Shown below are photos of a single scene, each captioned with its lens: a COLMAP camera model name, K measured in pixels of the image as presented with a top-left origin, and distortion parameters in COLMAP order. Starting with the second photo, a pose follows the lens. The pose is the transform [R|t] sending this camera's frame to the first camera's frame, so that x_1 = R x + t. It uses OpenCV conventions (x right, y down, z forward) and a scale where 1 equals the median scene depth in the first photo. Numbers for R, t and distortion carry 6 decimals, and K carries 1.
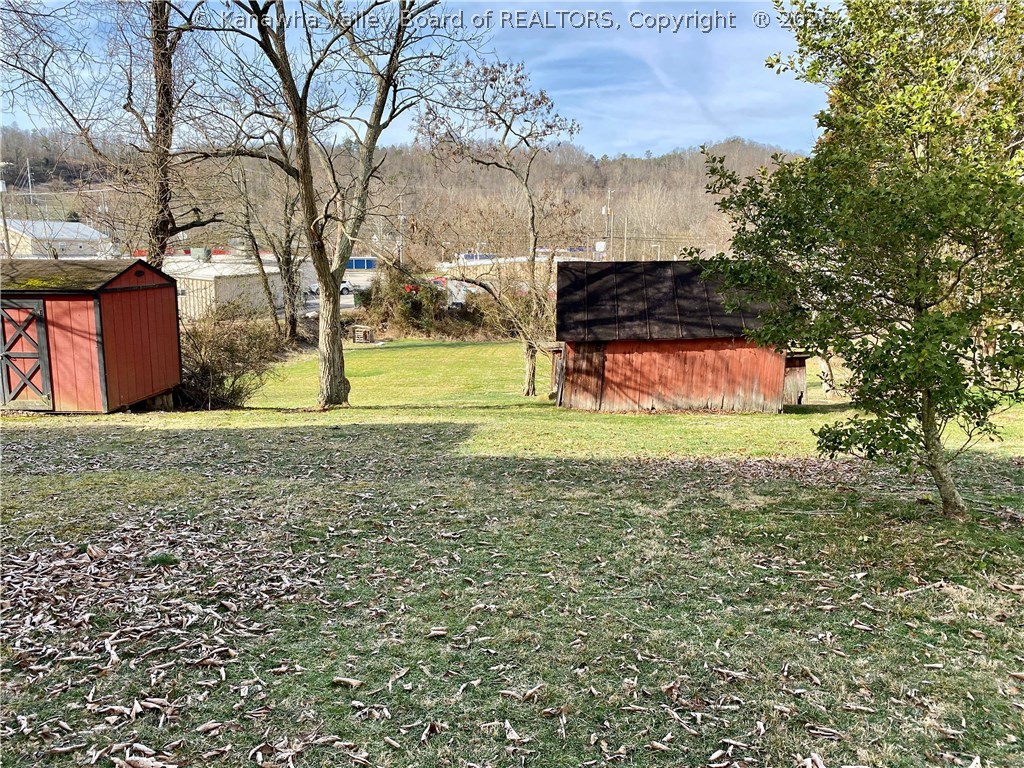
lens RADIAL K [[763.8, 0, 512.9], [0, 763.8, 388.8], [0, 0, 1]] dist [0.050999, -0.003350]
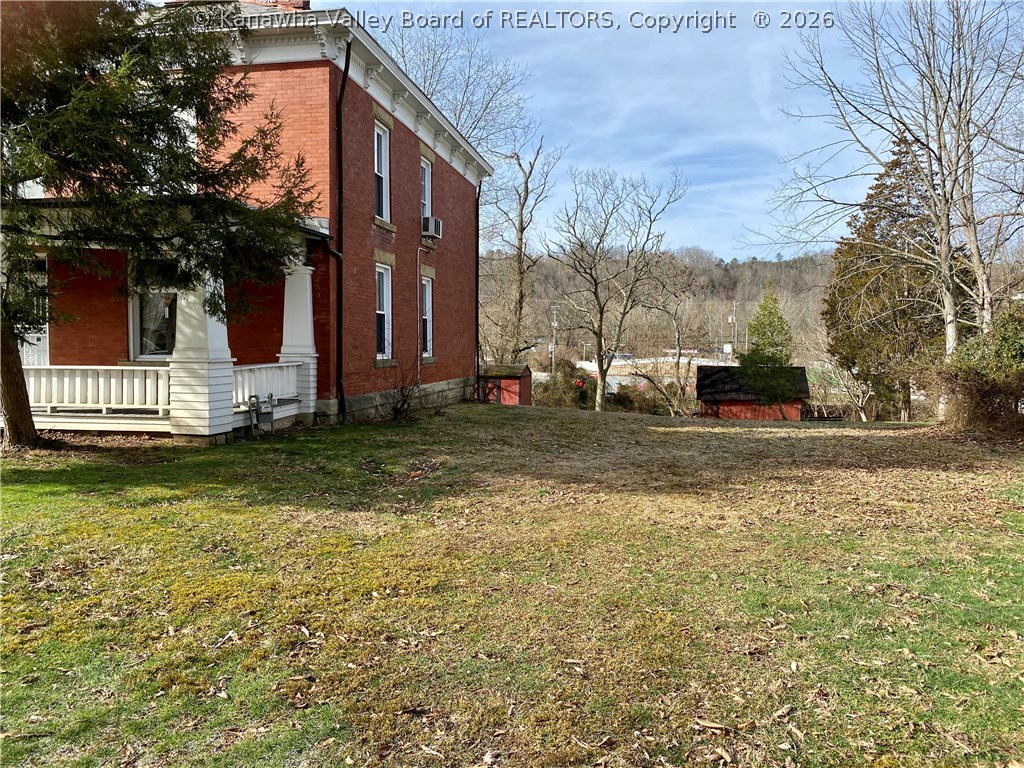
lens RADIAL K [[763.8, 0, 501.1], [0, 763.8, 380.1], [0, 0, 1]] dist [0.050999, -0.003350]
pose [[0.984036, 0.011728, -0.177583, -0.029209], [-0.035996, 0.990319, -0.134061, 0.052892], [0.174291, 0.138313, 0.974932, -0.346547]]
